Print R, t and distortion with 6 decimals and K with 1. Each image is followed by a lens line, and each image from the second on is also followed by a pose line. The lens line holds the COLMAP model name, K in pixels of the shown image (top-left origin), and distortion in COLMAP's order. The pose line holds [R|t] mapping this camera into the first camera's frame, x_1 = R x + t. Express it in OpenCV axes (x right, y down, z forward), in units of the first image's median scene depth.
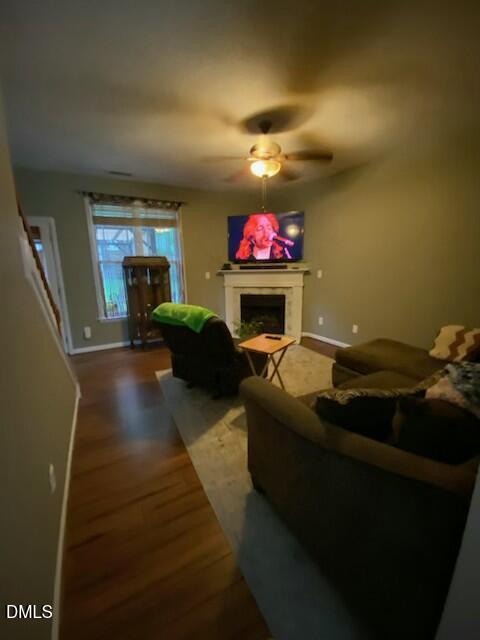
lens RADIAL K [[258.3, 0, 240.0], [0, 258.3, 320.0], [0, 0, 1]] dist [0.000324, -0.000040]
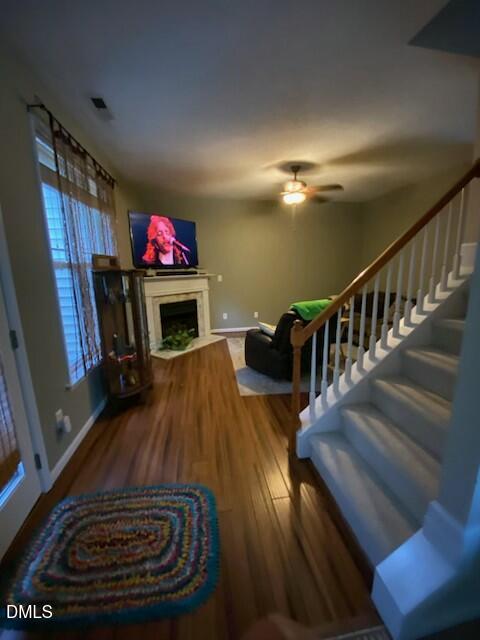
lens RADIAL K [[258.3, 0, 240.0], [0, 258.3, 320.0], [0, 0, 1]] dist [0.000324, -0.000040]
pose [[0.350111, -0.174700, 0.920273, -0.737444], [0.201245, 0.973541, 0.108250, -0.091029], [-0.914835, 0.147300, 0.376005, 0.448445]]
